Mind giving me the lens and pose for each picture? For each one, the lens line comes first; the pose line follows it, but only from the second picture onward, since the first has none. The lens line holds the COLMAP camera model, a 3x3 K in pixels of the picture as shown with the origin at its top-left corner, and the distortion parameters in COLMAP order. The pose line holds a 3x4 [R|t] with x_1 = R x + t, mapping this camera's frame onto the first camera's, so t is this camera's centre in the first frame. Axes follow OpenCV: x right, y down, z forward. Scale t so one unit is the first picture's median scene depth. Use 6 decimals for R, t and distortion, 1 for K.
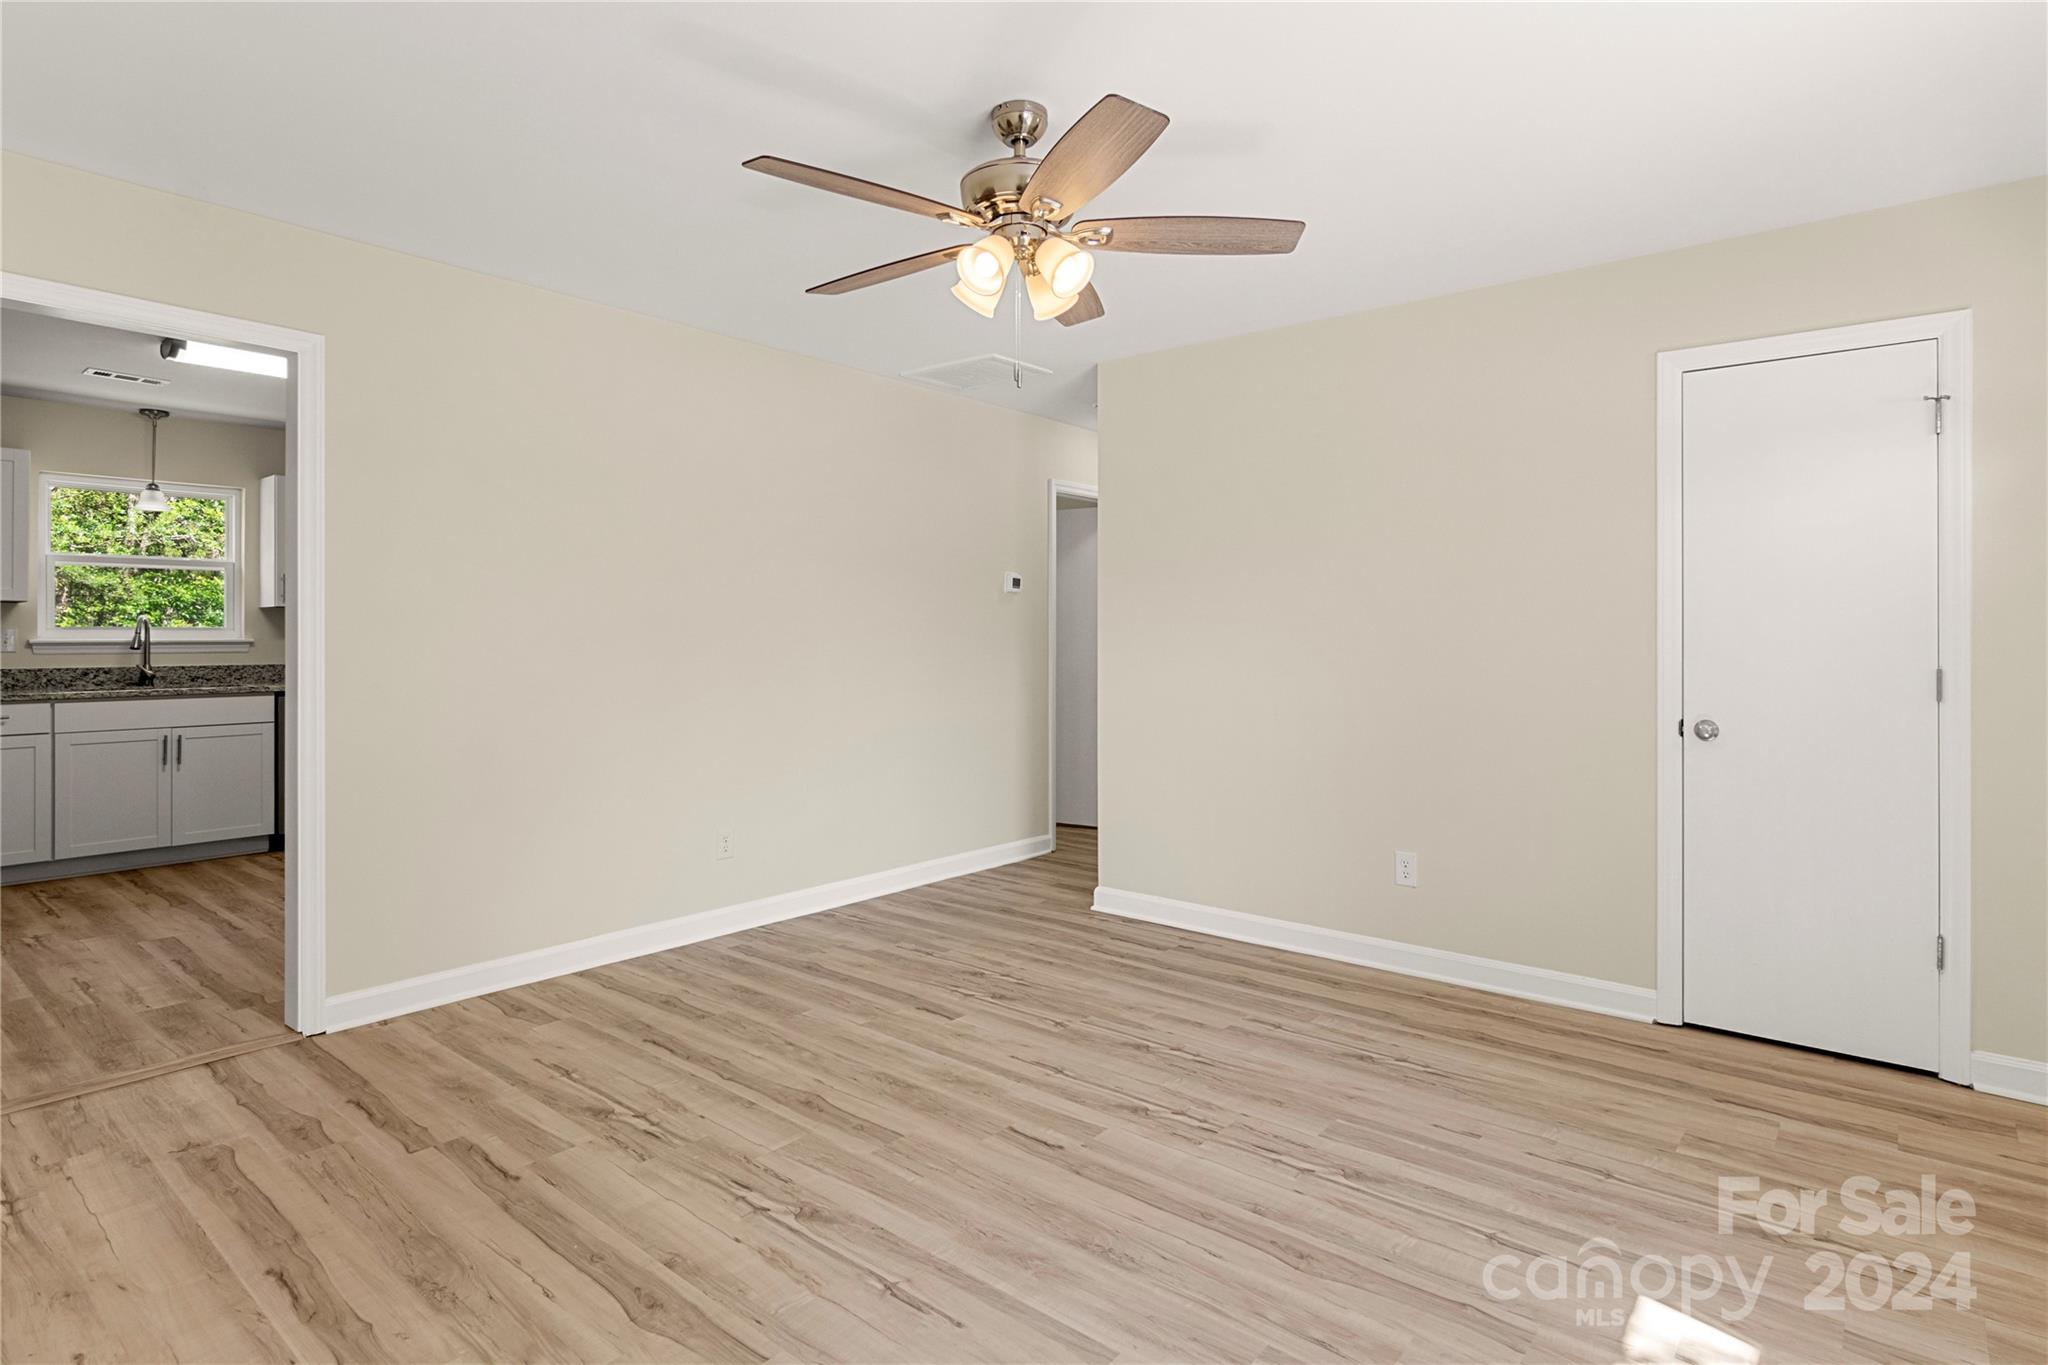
lens RADIAL K [[1056.7, 0, 1041.9], [0, 1056.7, 633.4], [0, 0, 1]] dist [-0.001505, 0.000288]
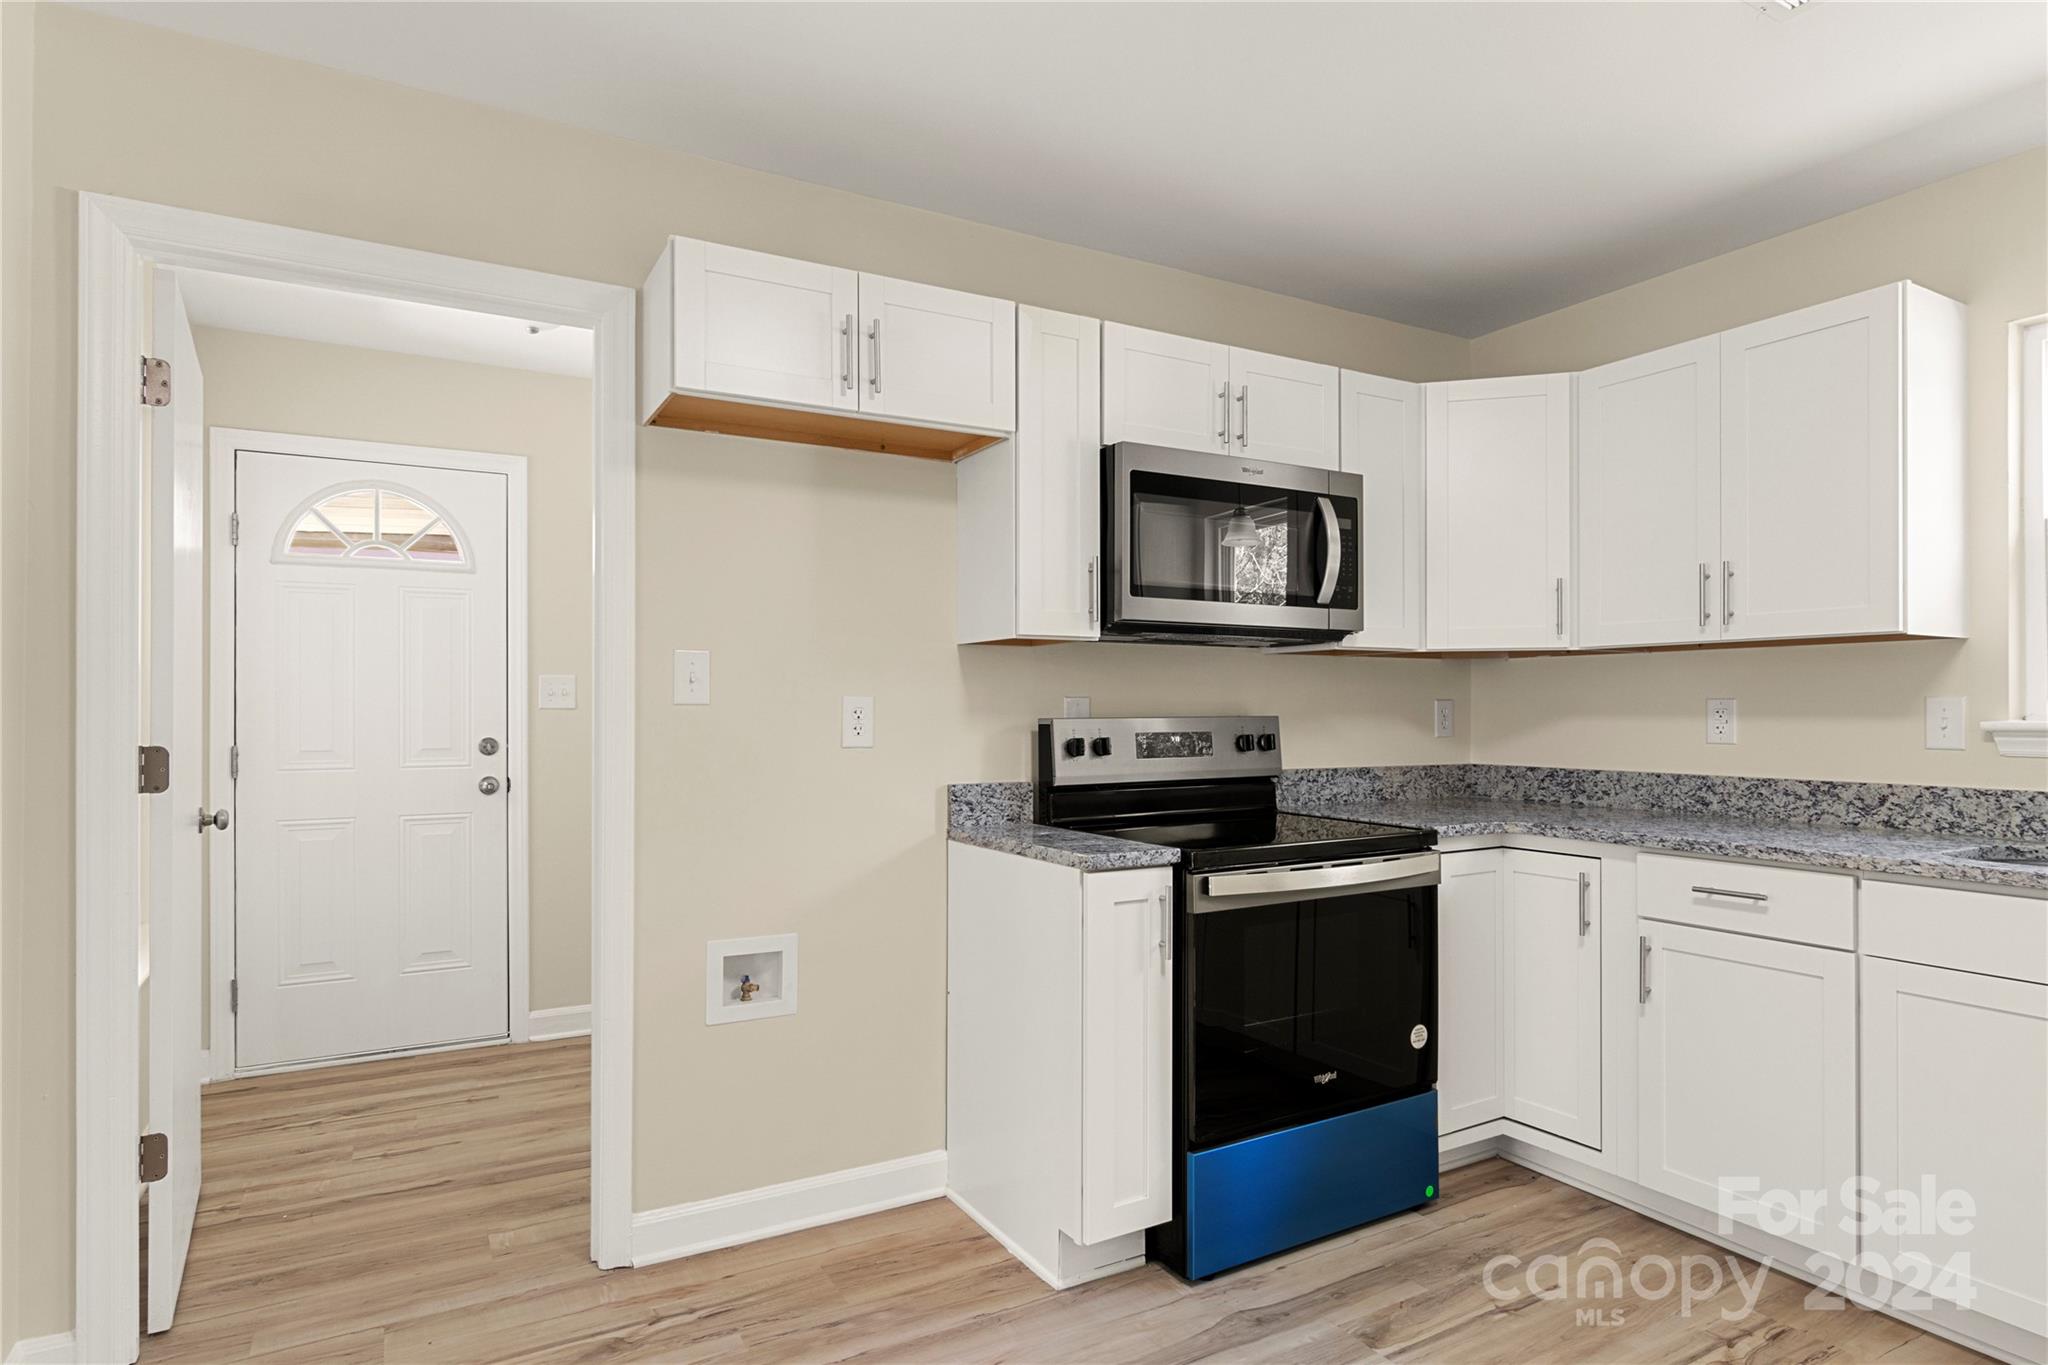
lens RADIAL K [[1114.9, 0, 1032.1], [0, 1114.9, 699.9], [0, 0, 1]] dist [-0.015833, 0.007375]
pose [[-0.374566, -0.011946, -0.927123, -0.542985], [0.000526, 0.999914, -0.013096, 0.004288], [0.927200, -0.005393, -0.374528, 1.106434]]
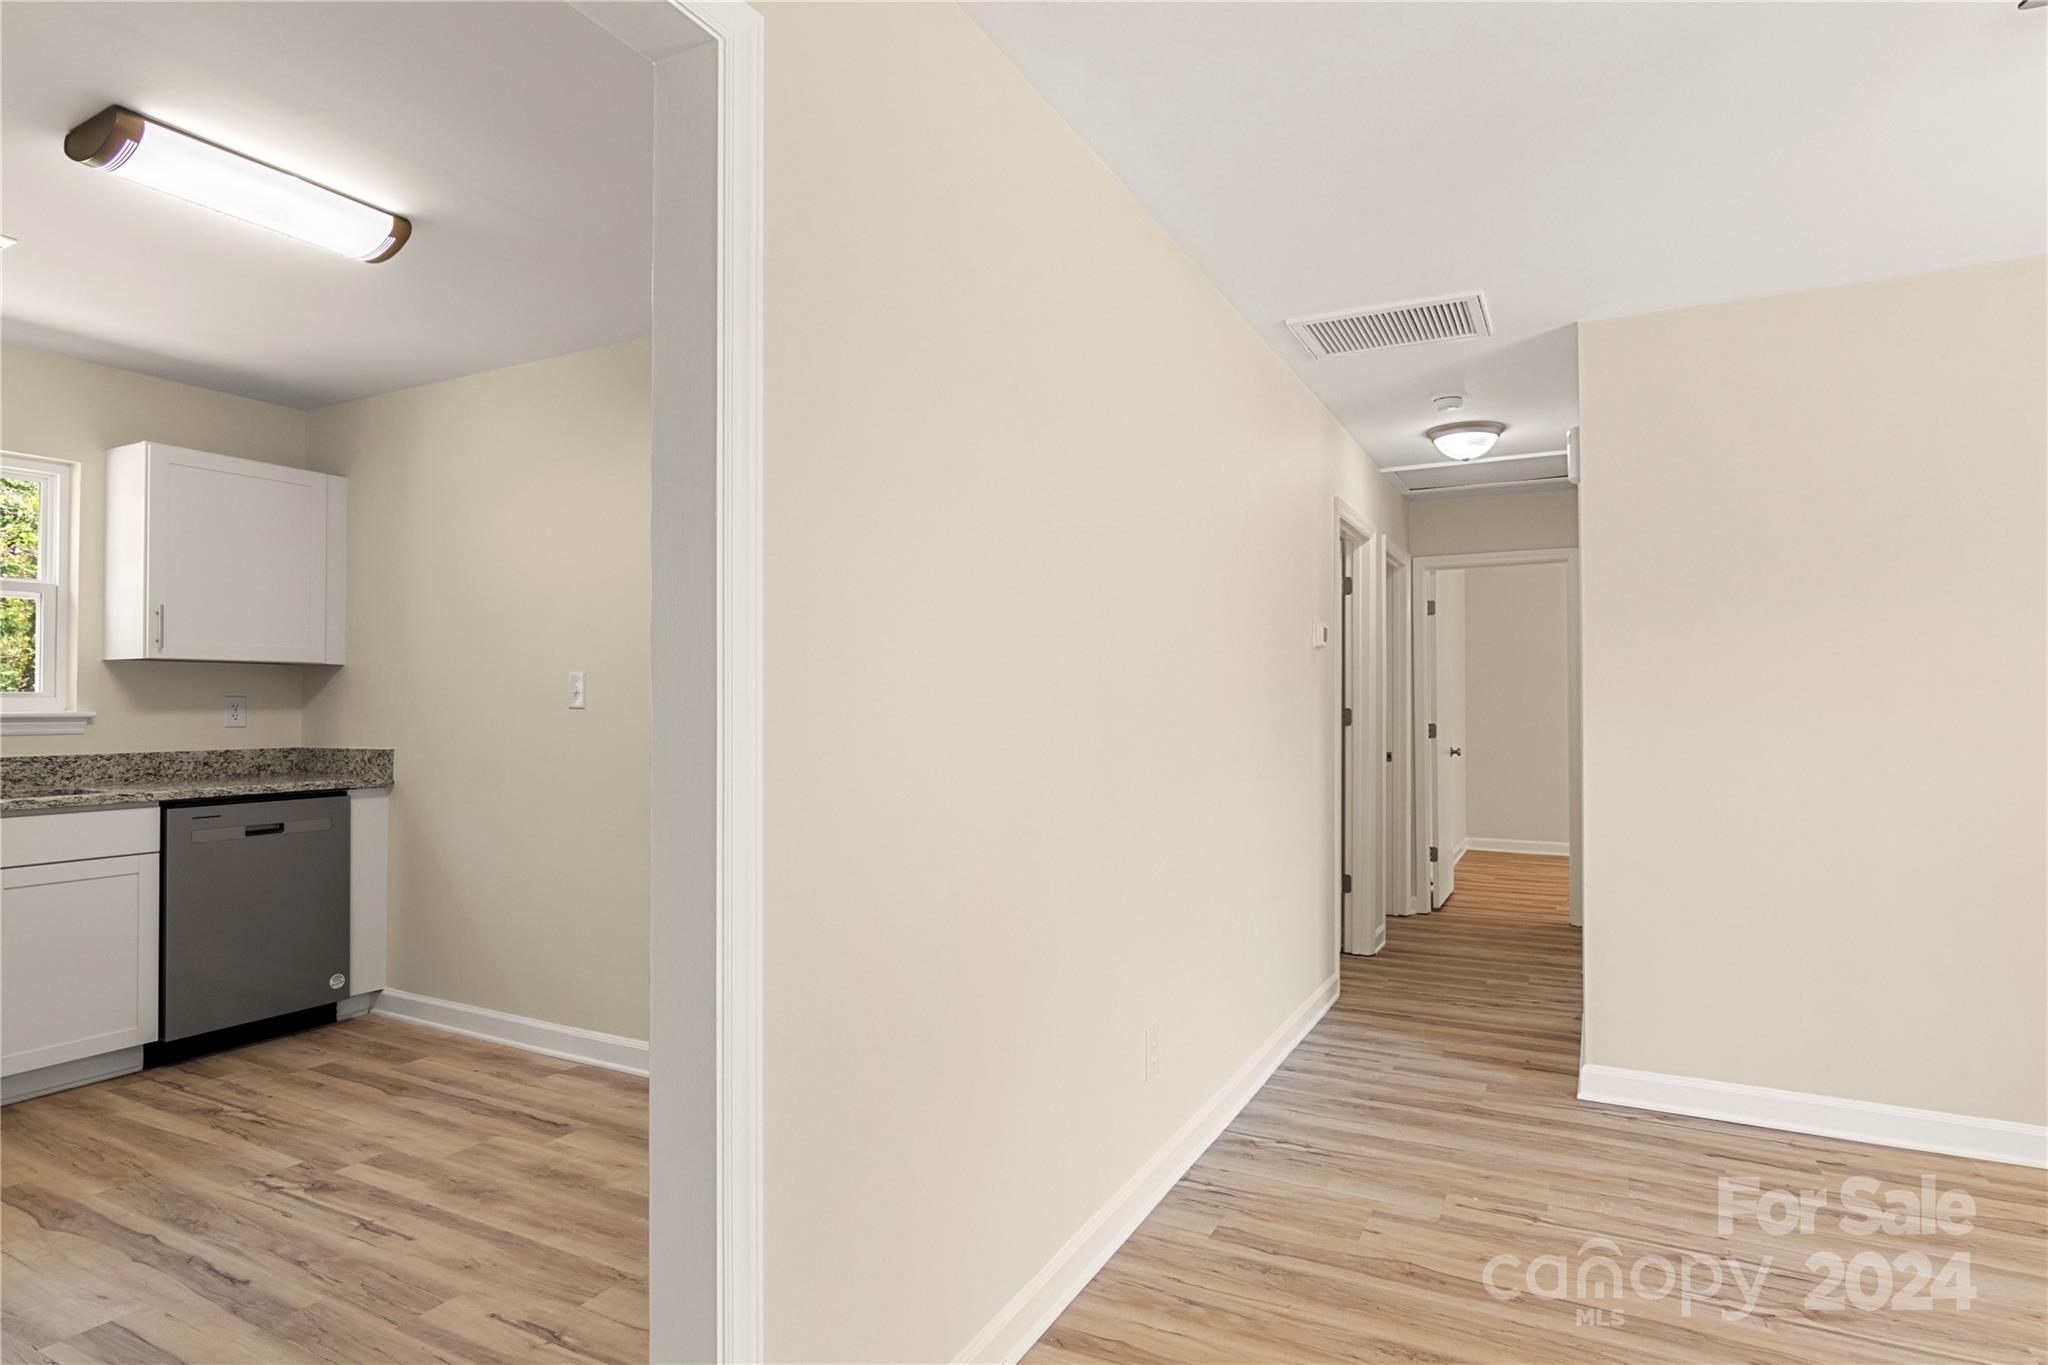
lens RADIAL K [[1114.9, 0, 1056.8], [0, 1114.9, 682.5], [0, 0, 1]] dist [-0.015833, 0.007375]
pose [[0.979659, 0.000330, 0.200668, -0.520662], [0.002151, 0.999924, -0.012147, -0.004076], [-0.200656, 0.012332, 0.979584, 0.421649]]
